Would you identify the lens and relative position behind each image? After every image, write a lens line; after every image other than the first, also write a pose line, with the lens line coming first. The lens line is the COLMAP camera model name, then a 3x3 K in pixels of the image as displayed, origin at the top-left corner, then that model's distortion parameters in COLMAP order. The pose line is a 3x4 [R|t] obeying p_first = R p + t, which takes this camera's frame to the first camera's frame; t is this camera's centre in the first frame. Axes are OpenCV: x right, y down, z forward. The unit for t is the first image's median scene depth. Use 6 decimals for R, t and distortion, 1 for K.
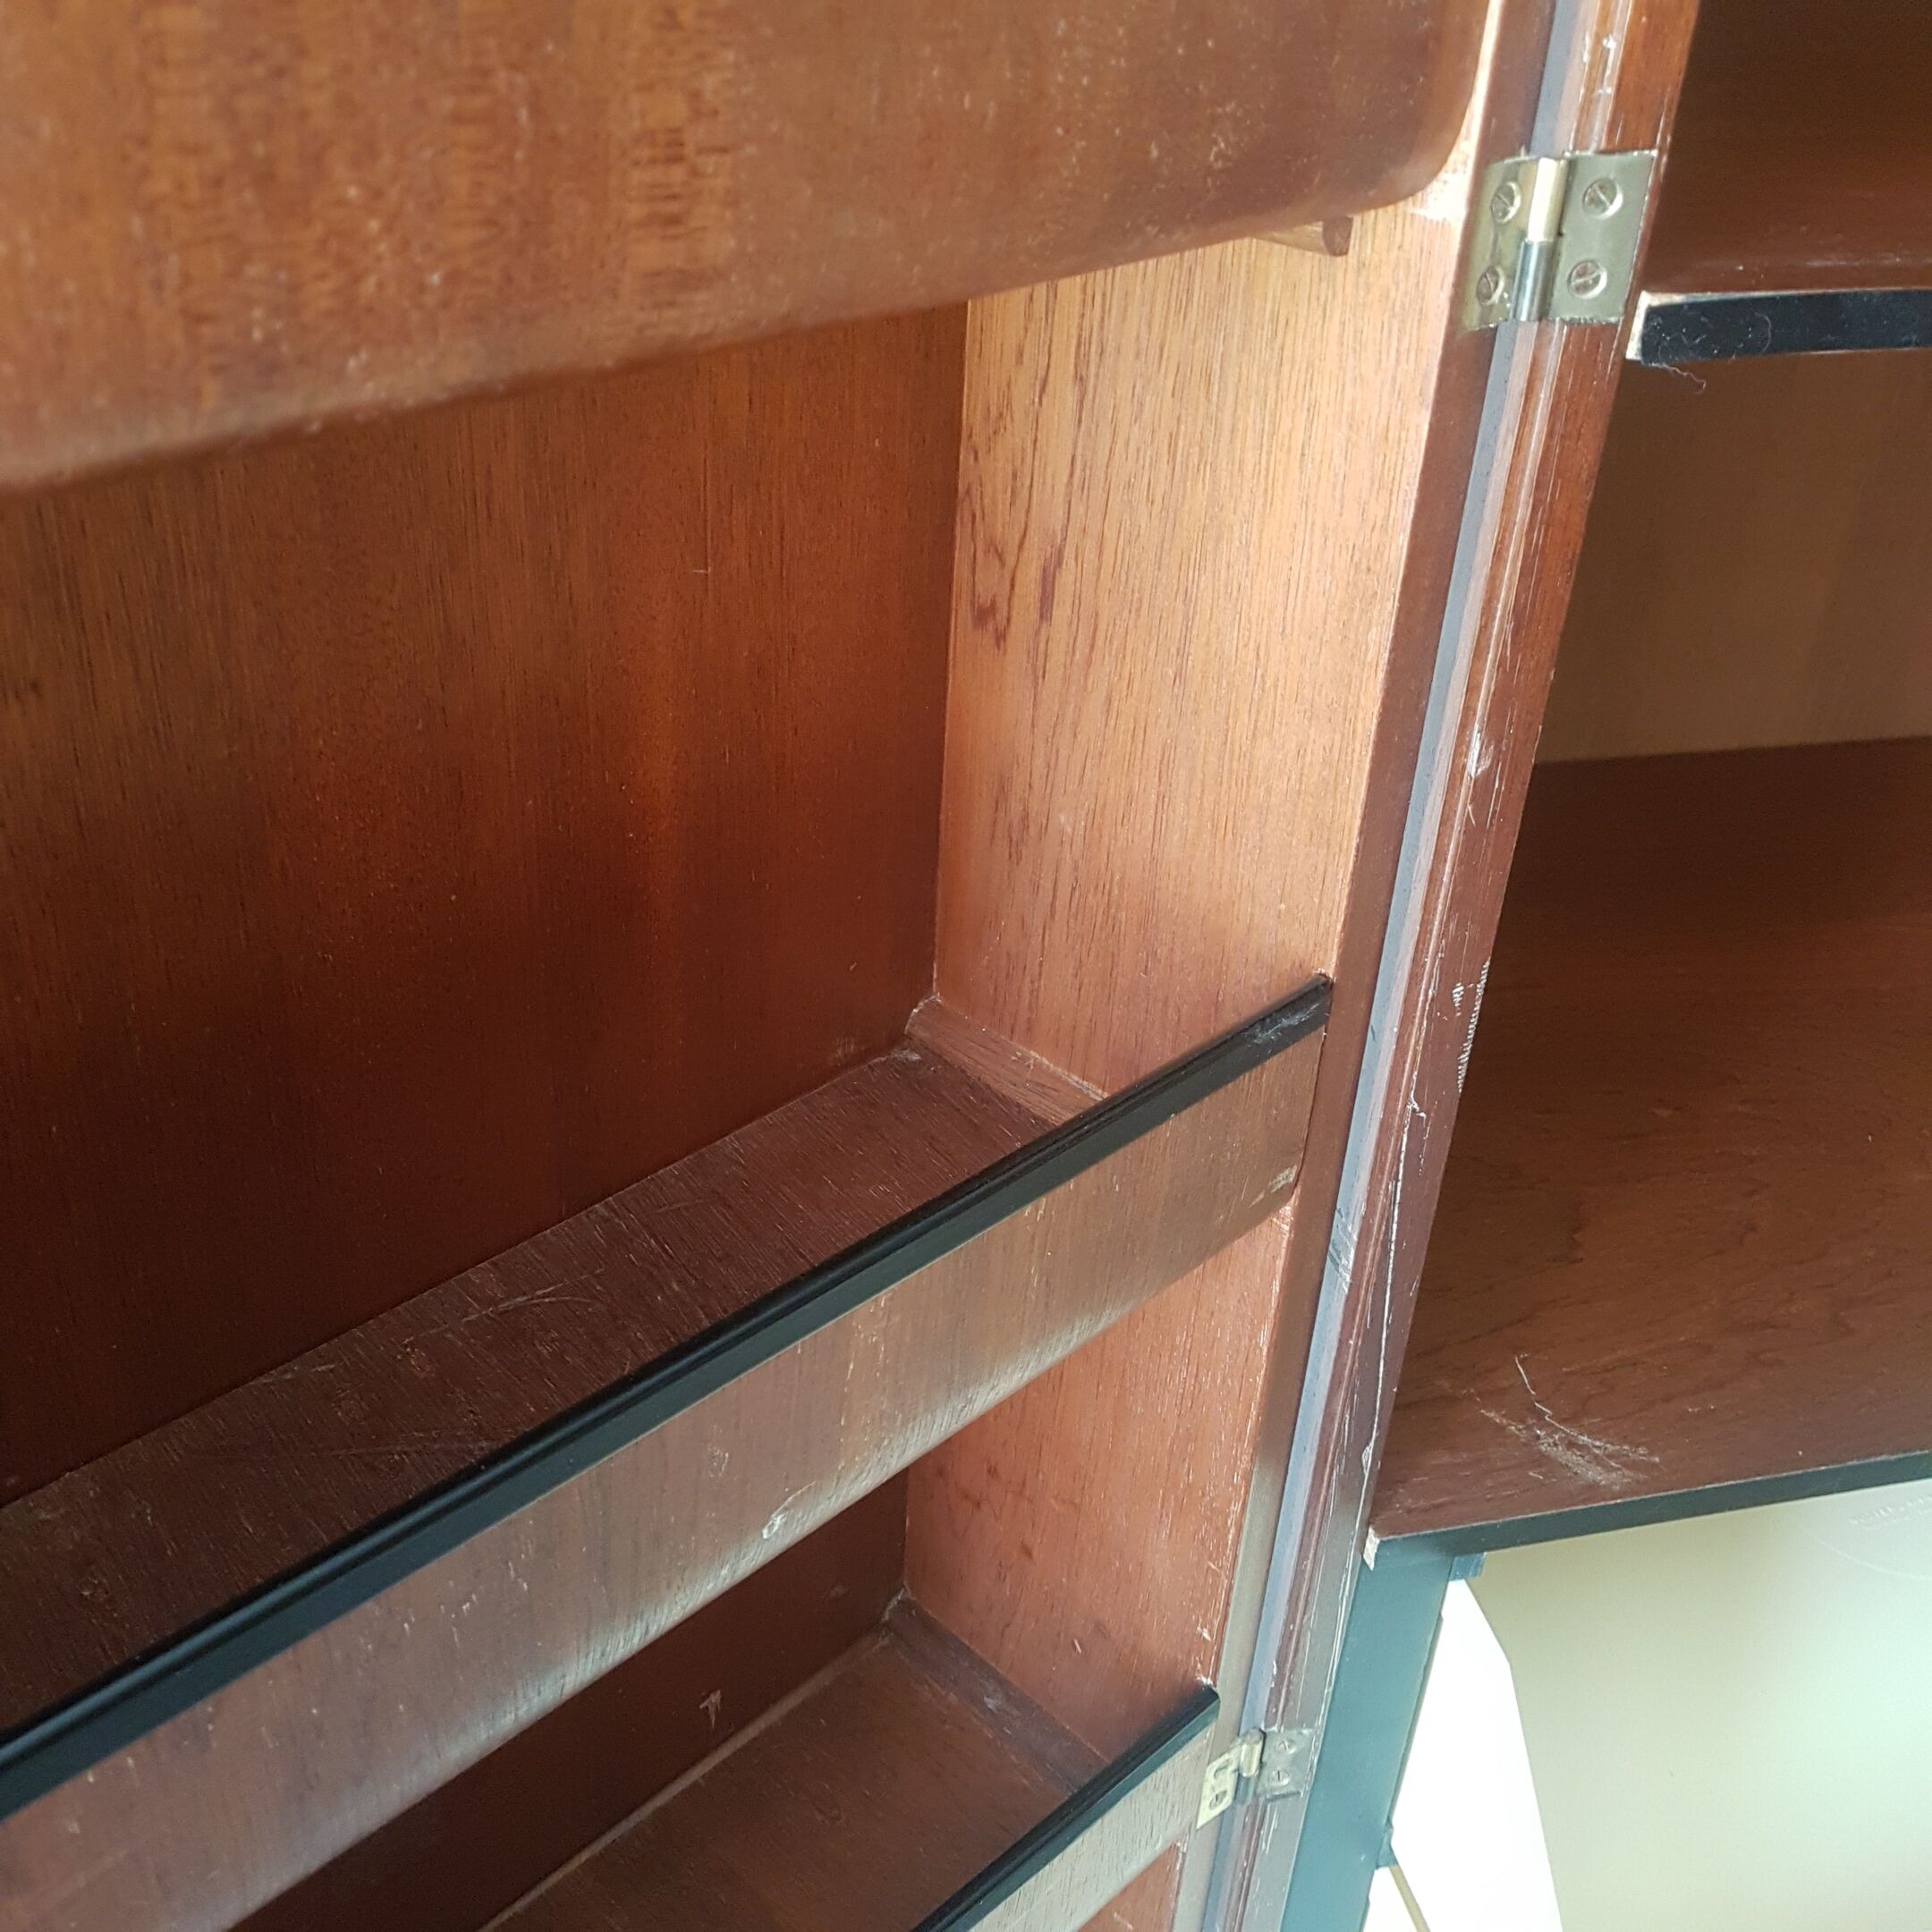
lens RADIAL K [[2106.2, 0, 903.0], [0, 2106.2, 958.0], [0, 0, 1]] dist [0.006672, -0.010333]
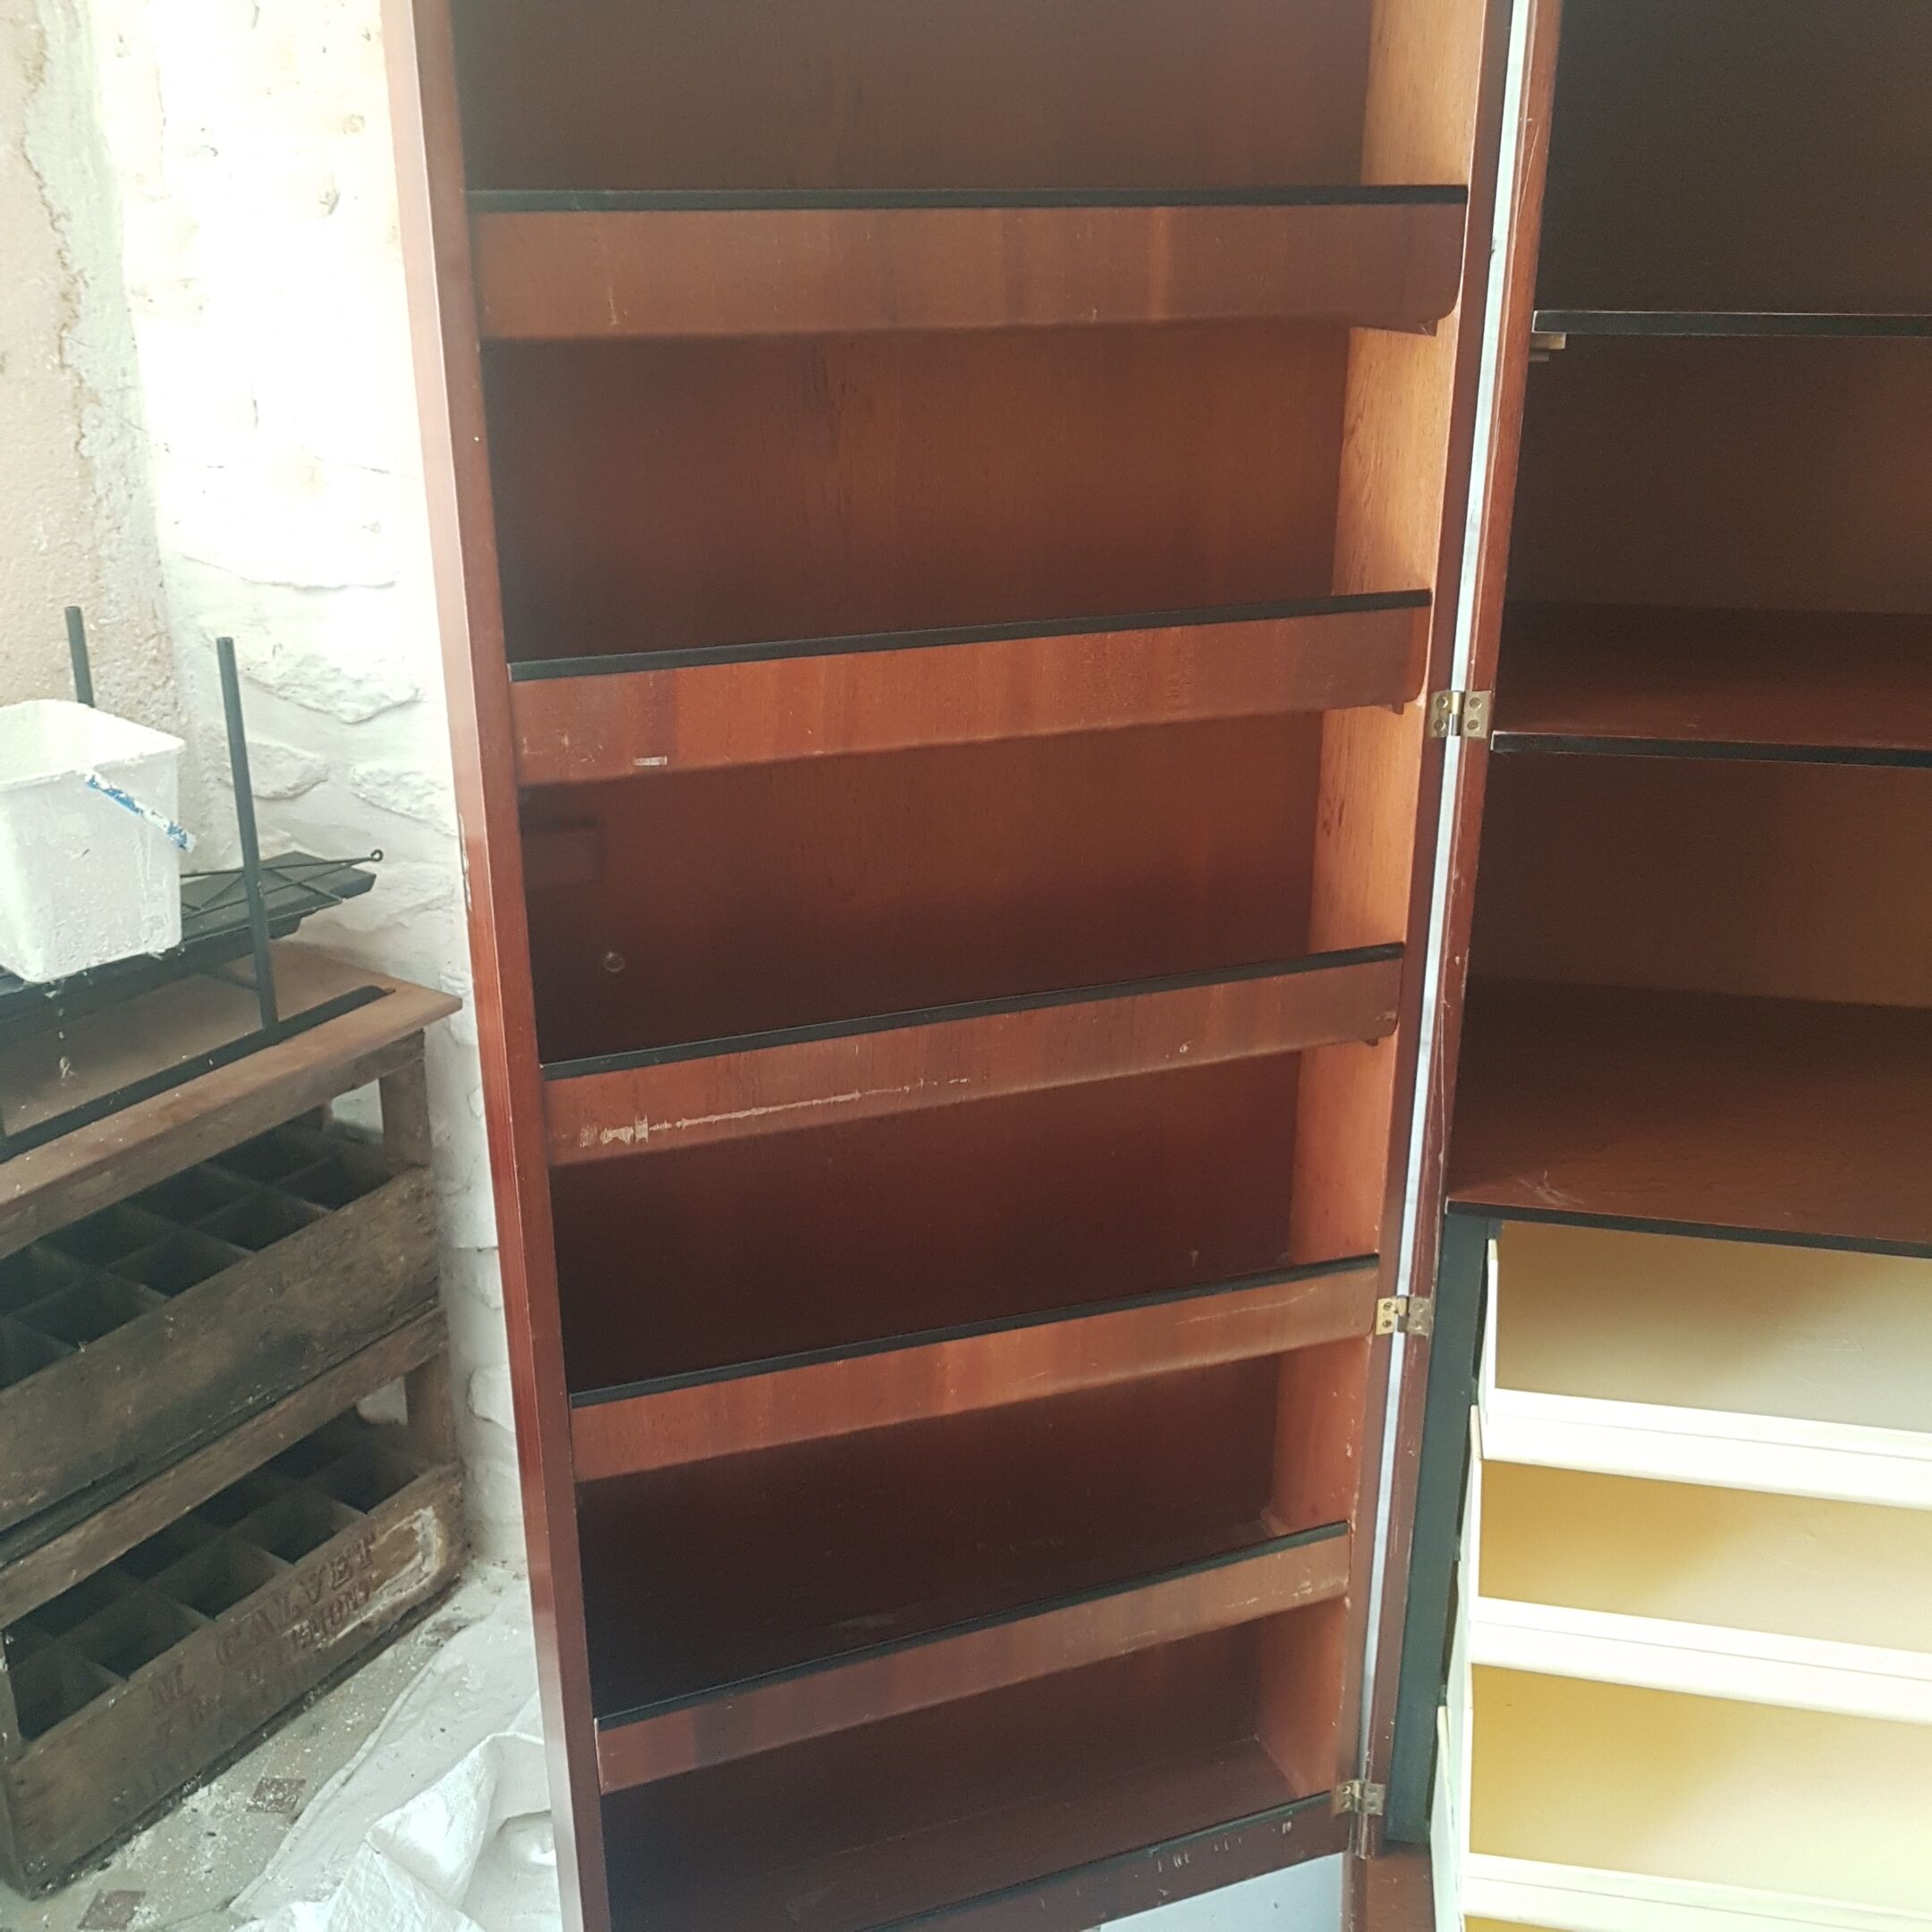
lens RADIAL K [[2106.2, 0, 903.0], [0, 2106.2, 958.0], [0, 0, 1]] dist [0.006672, -0.010333]
pose [[0.916913, 0.112142, -0.383007, 0.747737], [-0.181757, 0.971742, -0.150604, 0.656546], [0.355295, 0.207705, 0.911386, -2.136721]]
